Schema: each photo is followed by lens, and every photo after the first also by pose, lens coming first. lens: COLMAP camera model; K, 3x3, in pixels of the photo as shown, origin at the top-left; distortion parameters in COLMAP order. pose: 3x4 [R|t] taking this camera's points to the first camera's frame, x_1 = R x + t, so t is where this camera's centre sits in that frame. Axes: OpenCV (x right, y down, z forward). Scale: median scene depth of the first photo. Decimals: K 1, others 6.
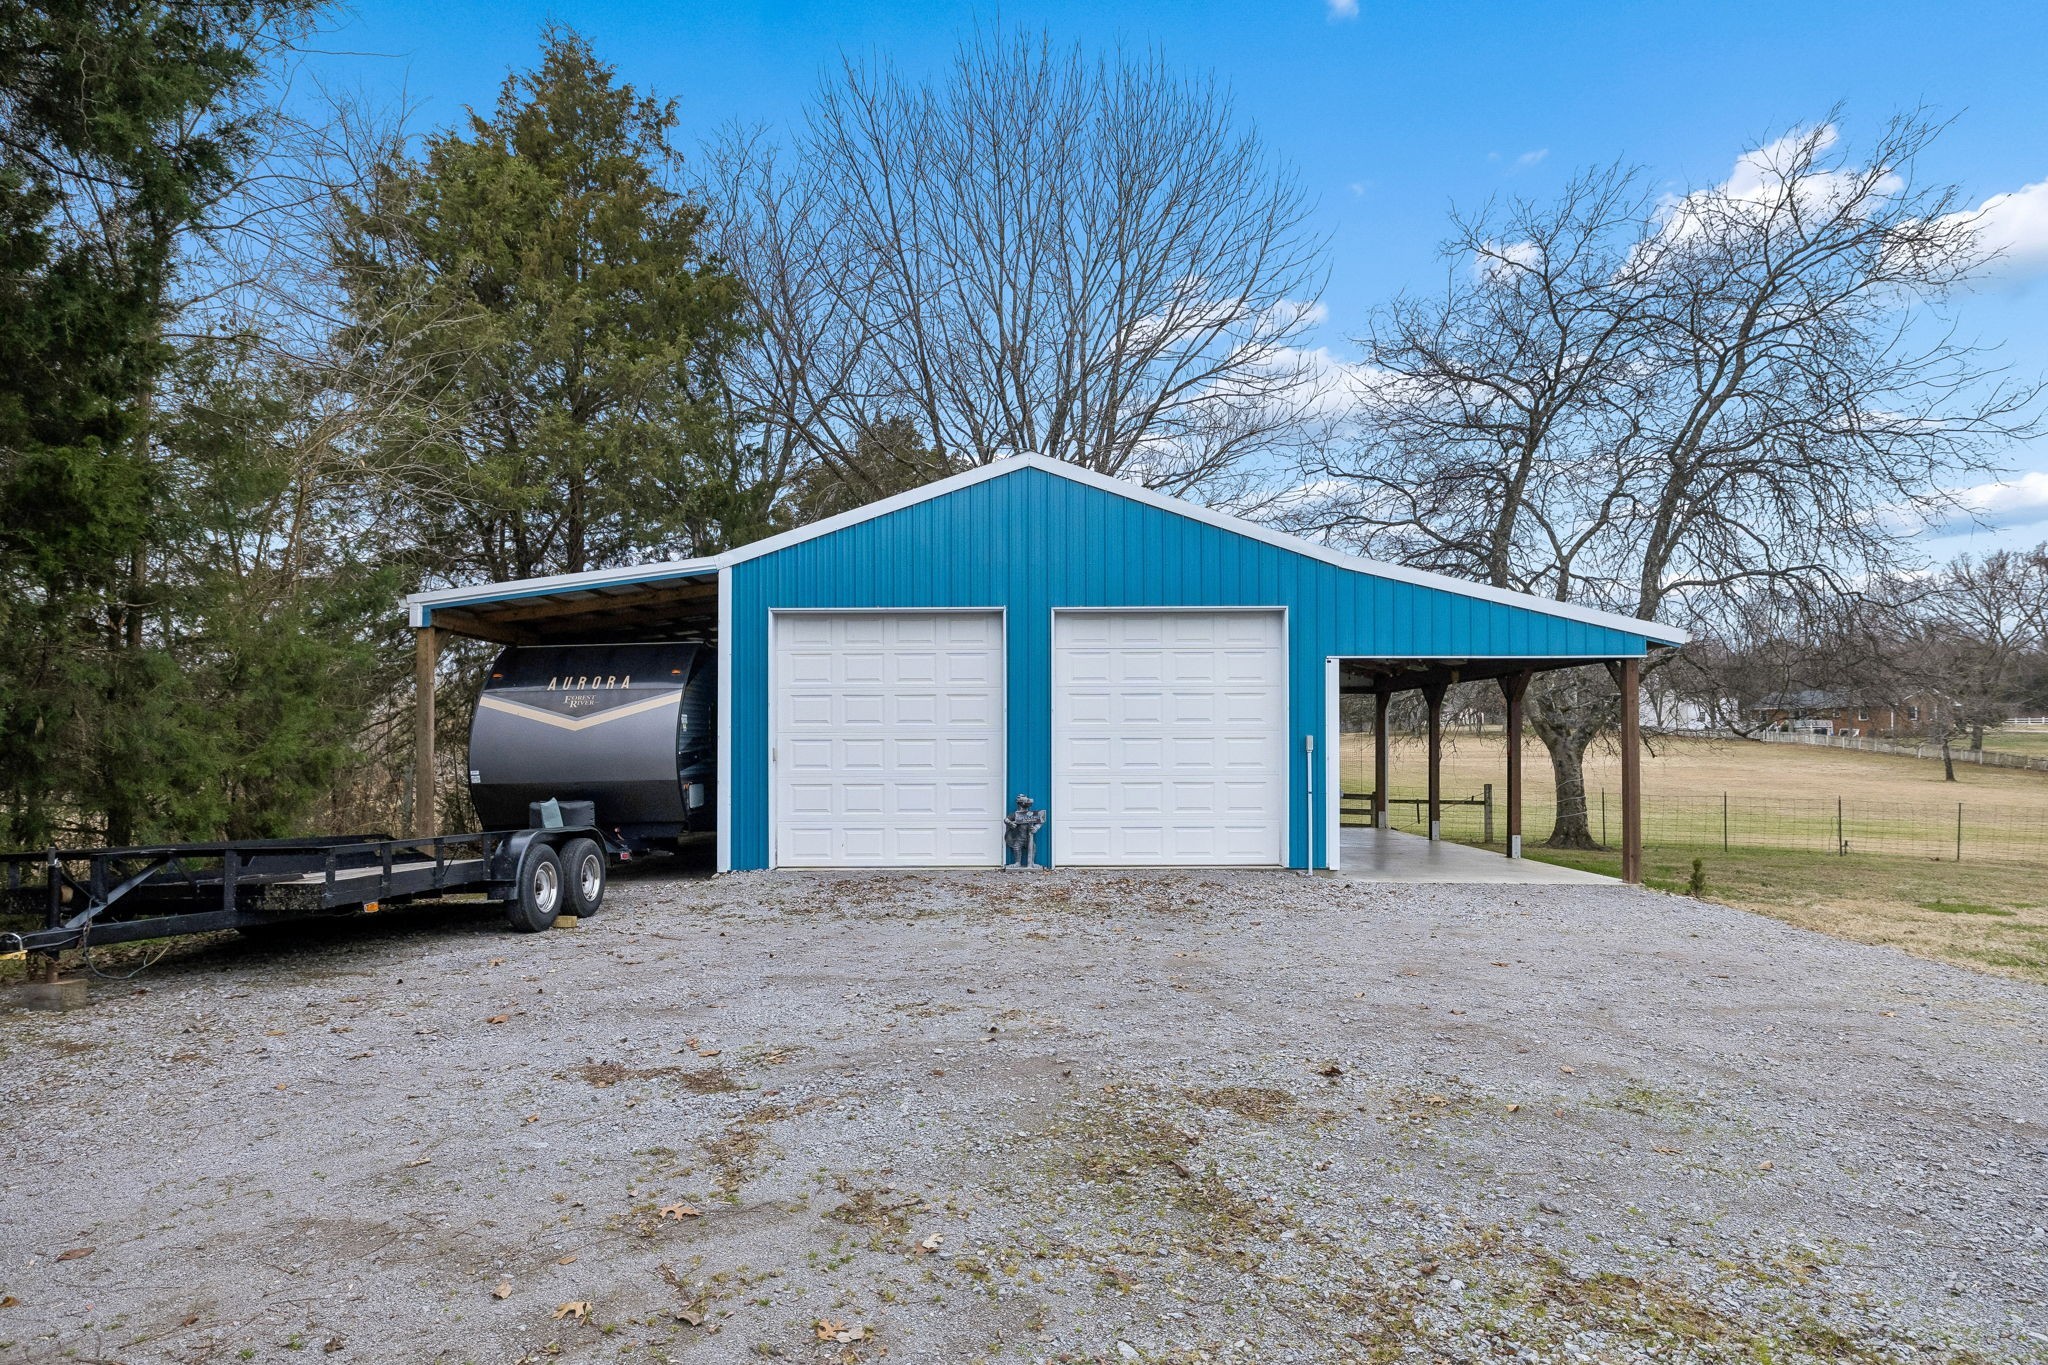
lens RADIAL K [[1107.1, 0, 1013.7], [0, 1107.1, 716.1], [0, 0, 1]] dist [-0.001489, -0.000332]
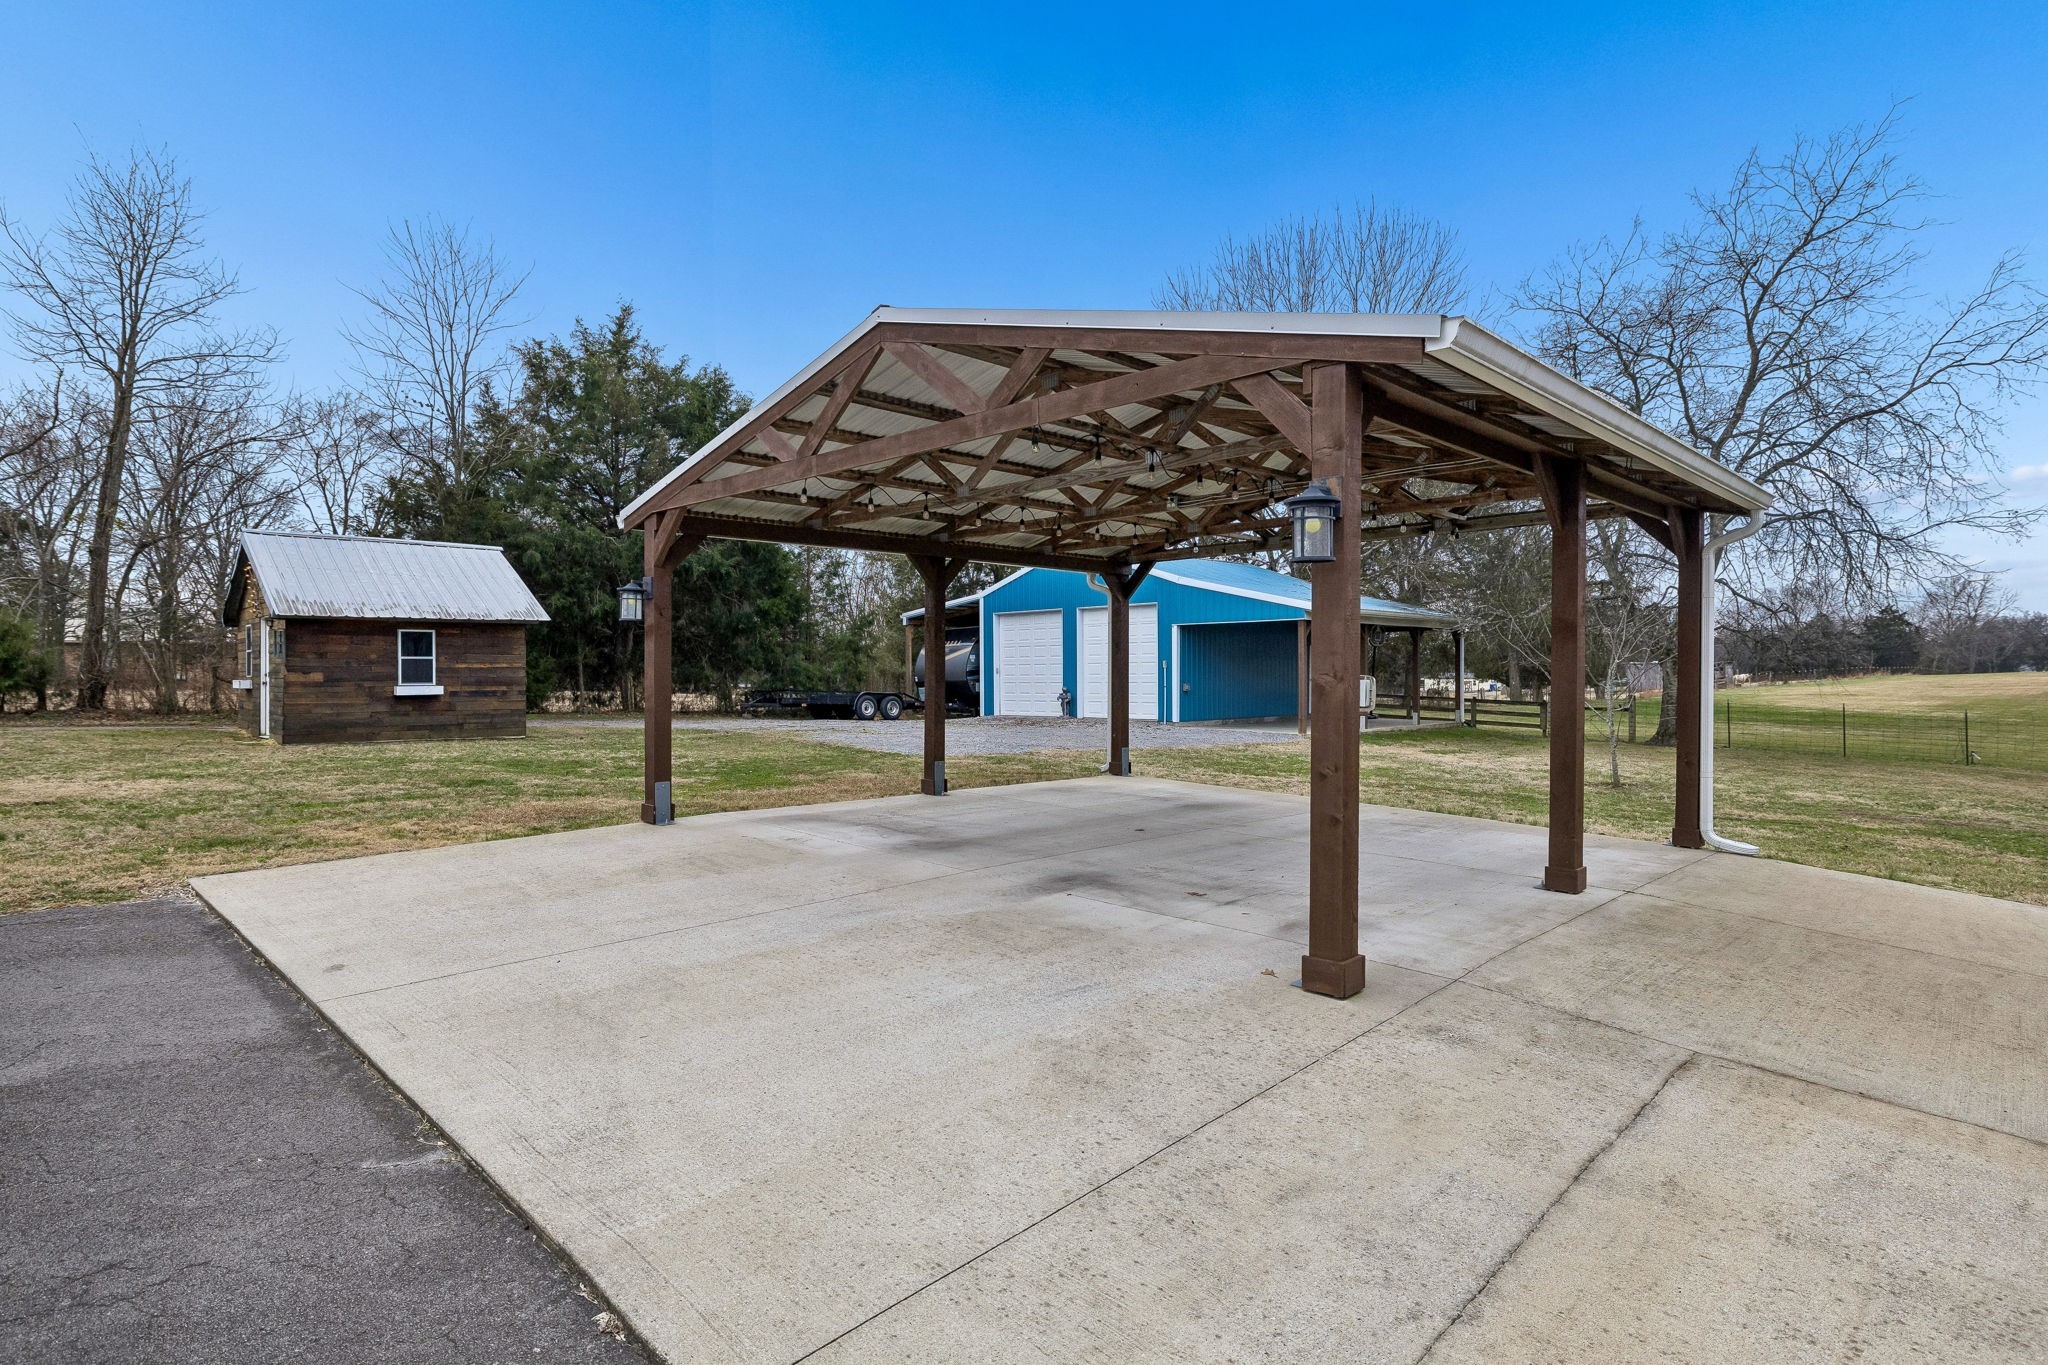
lens RADIAL K [[1105.8, 0, 1024.0], [0, 1105.8, 682.5], [0, 0, 1]] dist [-0.000293, -0.000040]
pose [[0.708254, 0.003867, -0.705947, 1.616726], [0.021566, 0.999400, 0.027112, -0.004948], [0.705628, -0.034427, 0.707745, -0.748411]]
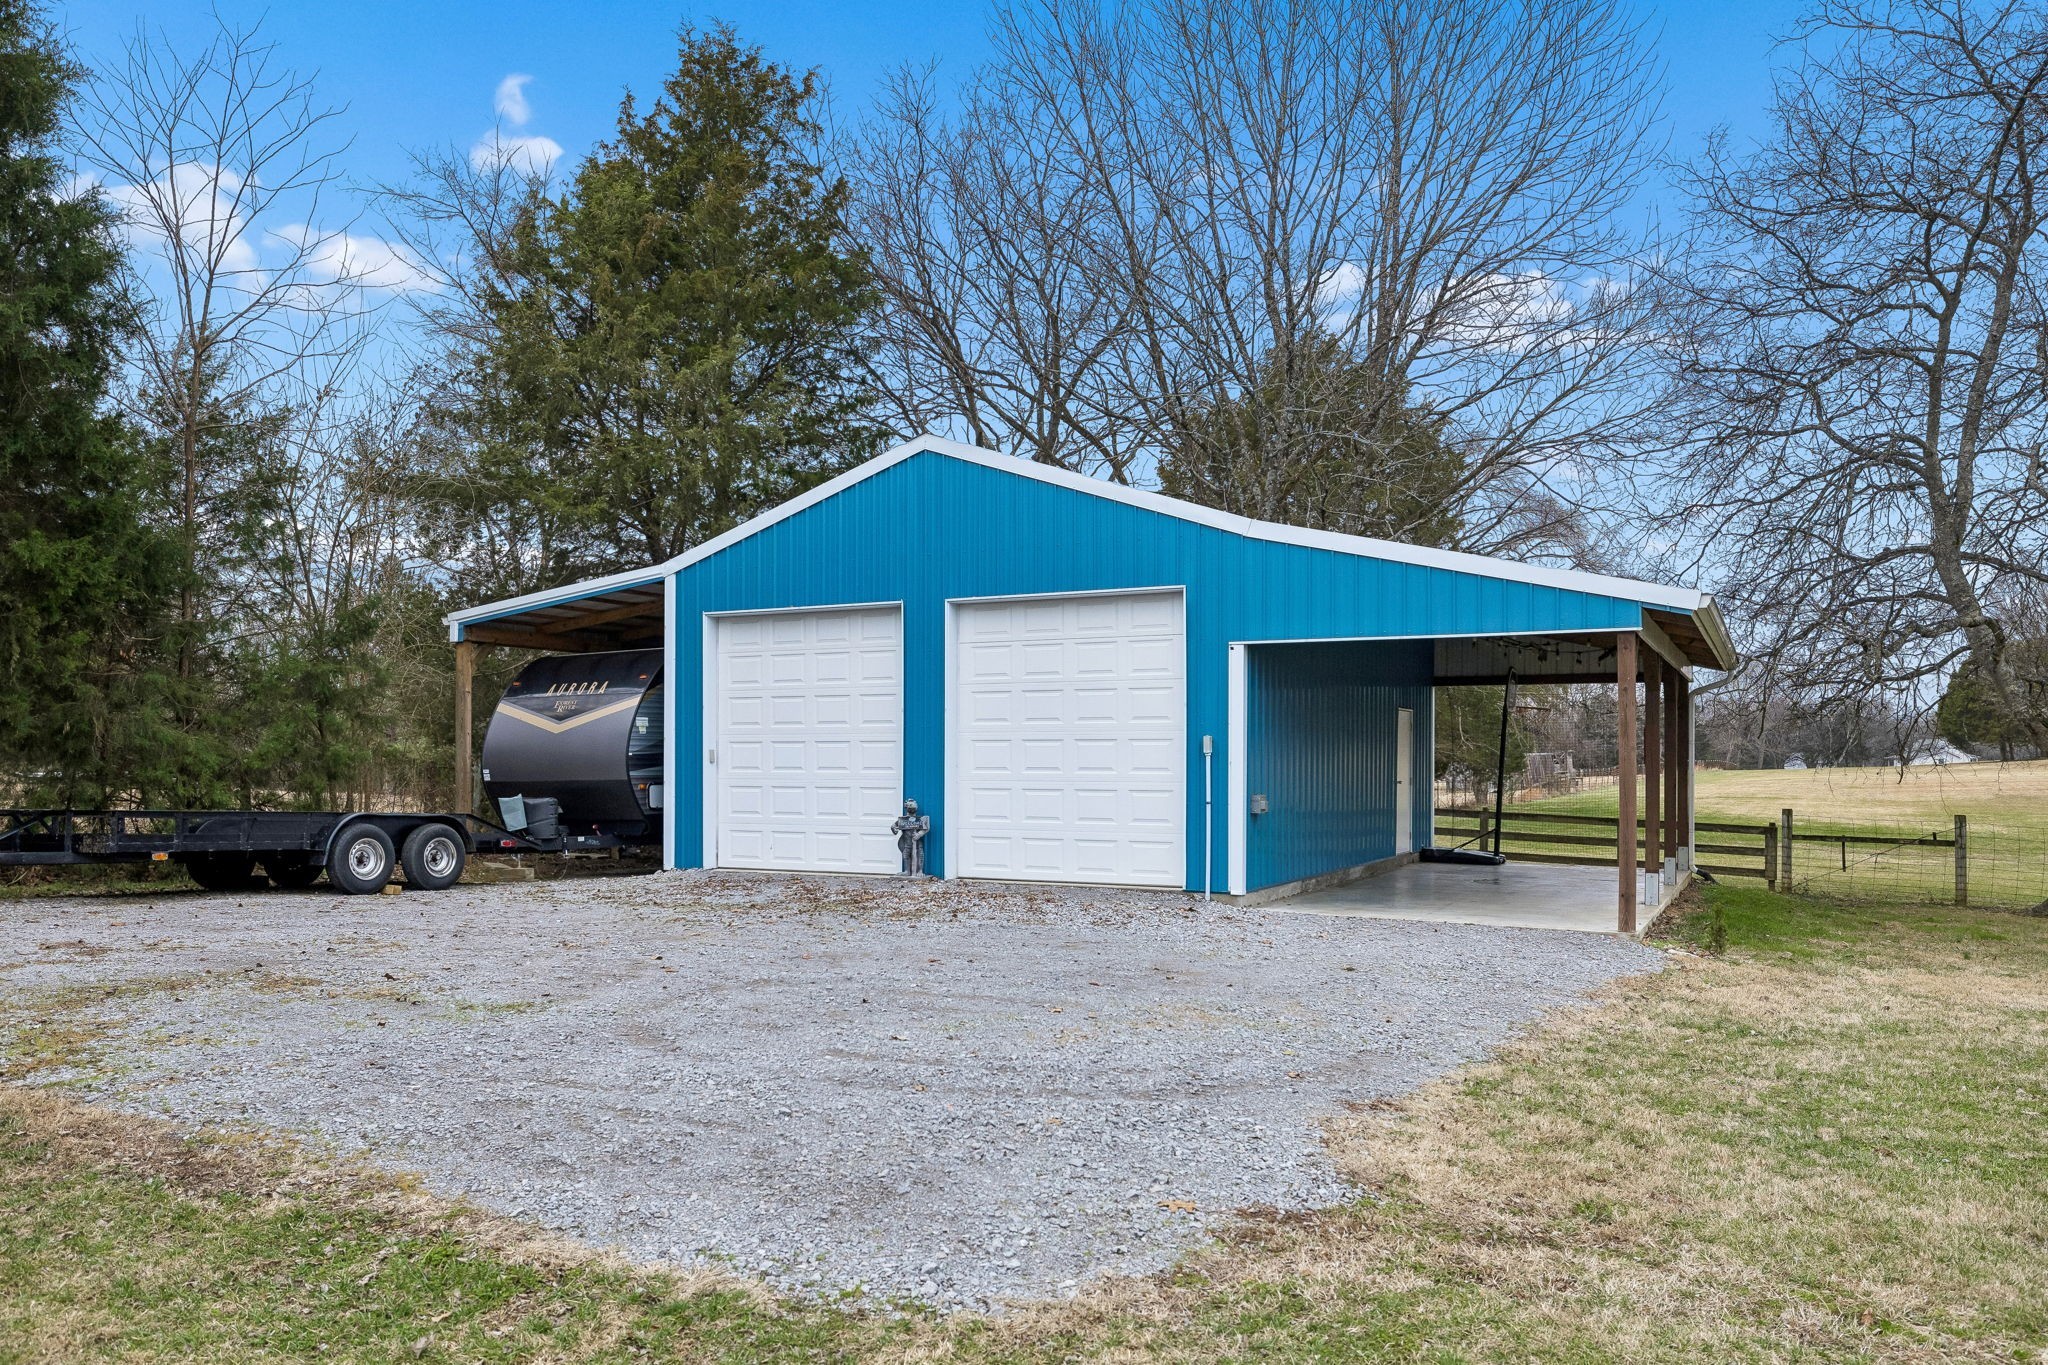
lens RADIAL K [[1490.8, 0, 1024.3], [0, 1490.8, 730.4], [0, 0, 1]] dist [0.003972, 0.001520]
pose [[0.888812, -0.003879, -0.458256, 0.667697], [0.006508, 0.999970, 0.004159, 0.007538], [0.458226, -0.006679, 0.888811, -0.084445]]
